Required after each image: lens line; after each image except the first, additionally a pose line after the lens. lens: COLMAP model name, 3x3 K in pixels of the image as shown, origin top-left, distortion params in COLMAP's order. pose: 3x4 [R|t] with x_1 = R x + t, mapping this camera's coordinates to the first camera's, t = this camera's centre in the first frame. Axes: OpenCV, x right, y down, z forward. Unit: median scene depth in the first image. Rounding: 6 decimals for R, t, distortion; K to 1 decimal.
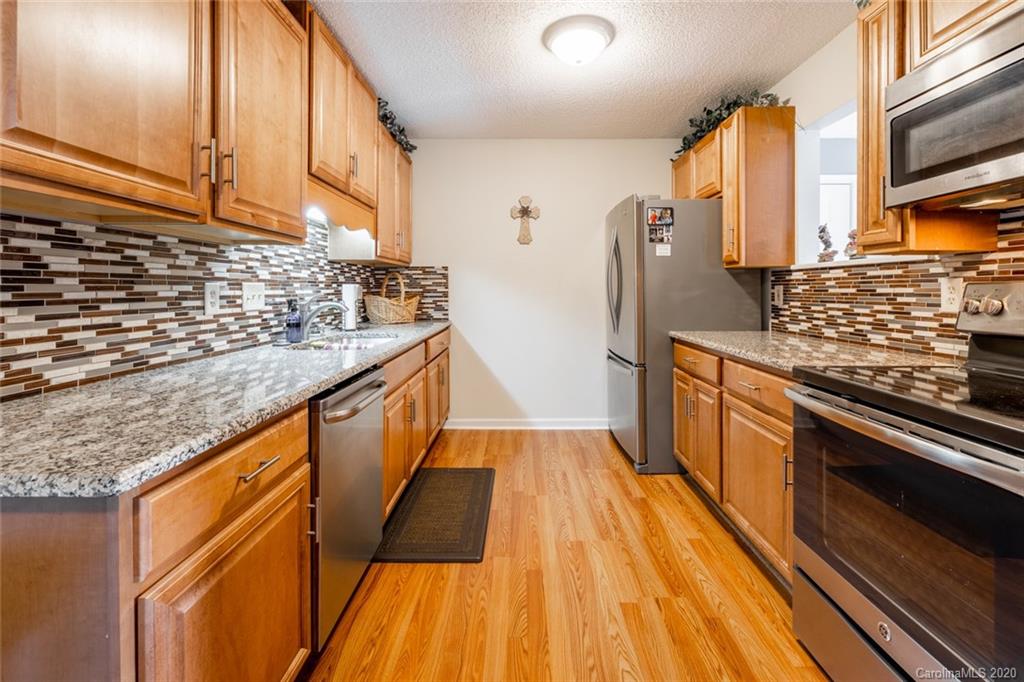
lens RADIAL K [[446.4, 0, 513.6], [0, 446.4, 301.2], [0, 0, 1]] dist [0.000275, 0.000108]
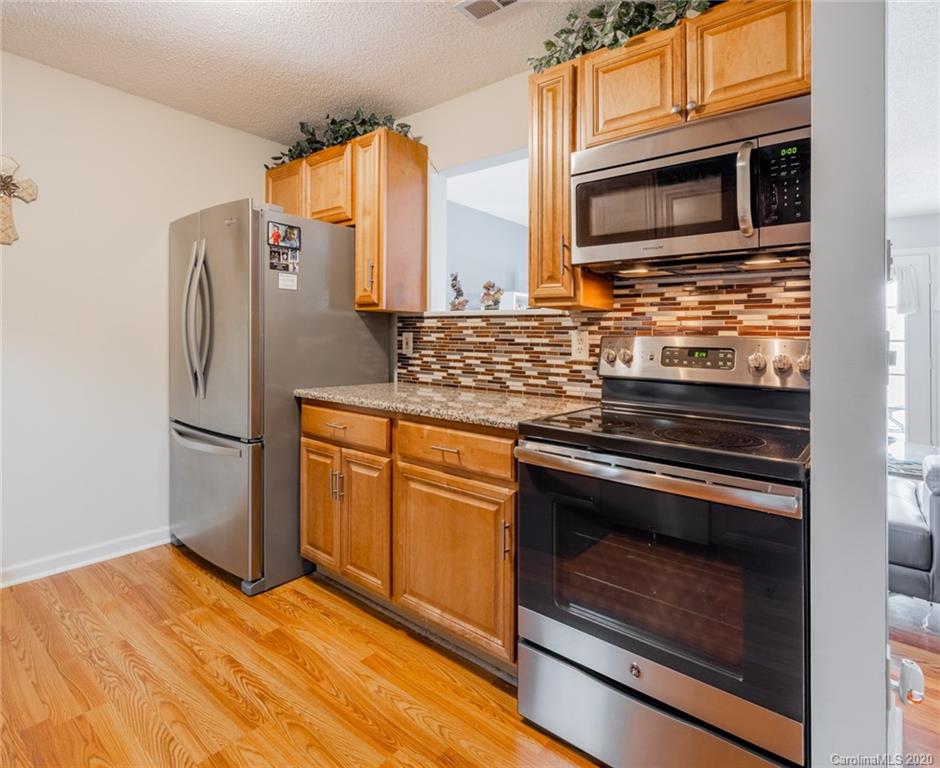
lens RADIAL K [[505.1, 0, 489.2], [0, 505.1, 335.9], [0, 0, 1]] dist [0.000029, -0.000035]
pose [[0.611073, 0.018516, 0.791358, -0.168159], [-0.002042, 0.999760, -0.021815, -0.007232], [-0.791572, 0.011715, 0.610964, 0.283702]]
